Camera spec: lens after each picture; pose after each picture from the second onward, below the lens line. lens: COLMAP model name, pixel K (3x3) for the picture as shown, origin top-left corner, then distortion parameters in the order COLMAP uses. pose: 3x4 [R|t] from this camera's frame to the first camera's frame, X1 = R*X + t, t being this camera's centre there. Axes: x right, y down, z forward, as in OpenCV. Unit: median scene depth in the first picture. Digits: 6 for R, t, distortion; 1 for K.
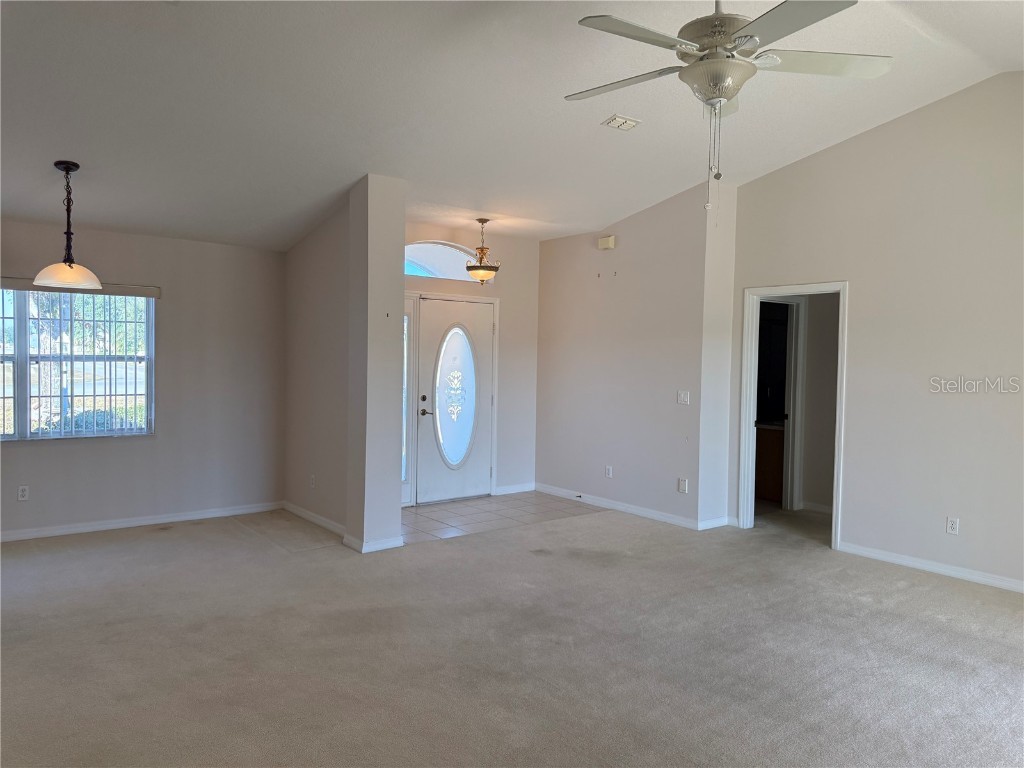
lens RADIAL K [[727.8, 0, 505.9], [0, 727.8, 379.6], [0, 0, 1]] dist [0.077966, -0.095763]
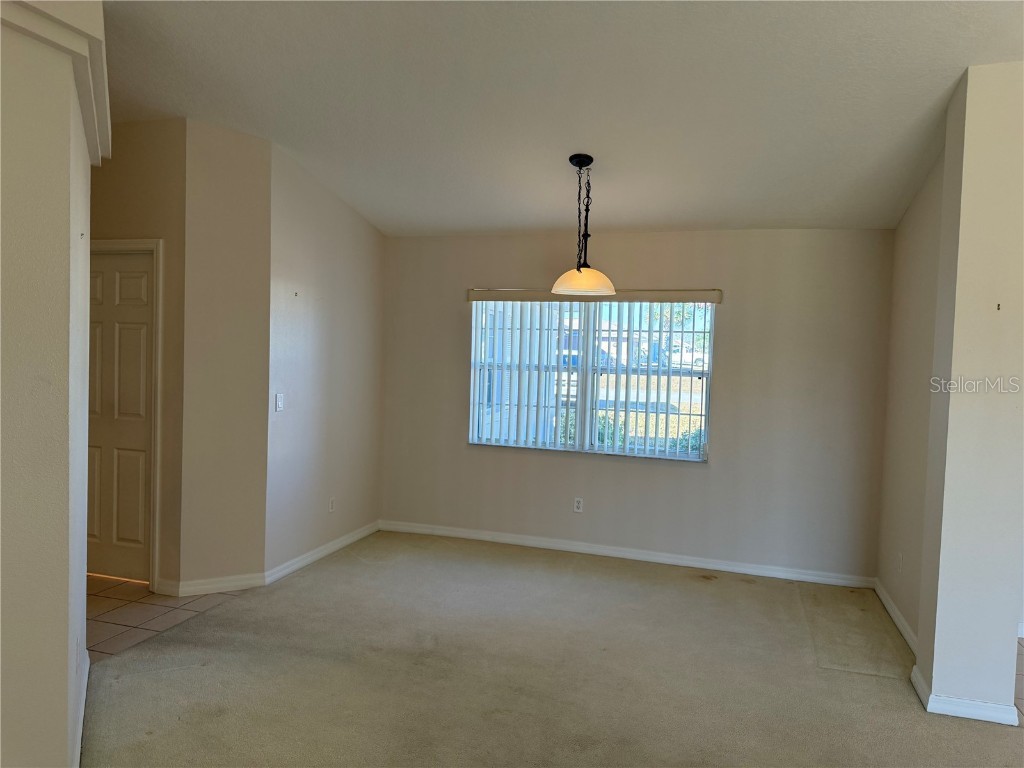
lens RADIAL K [[727.8, 0, 505.9], [0, 727.8, 379.6], [0, 0, 1]] dist [0.077966, -0.095763]
pose [[0.586998, 0.045024, -0.808336, 0.078745], [-0.060485, 0.998101, 0.011671, -0.020930], [0.807326, 0.042041, 0.588606, 0.342667]]
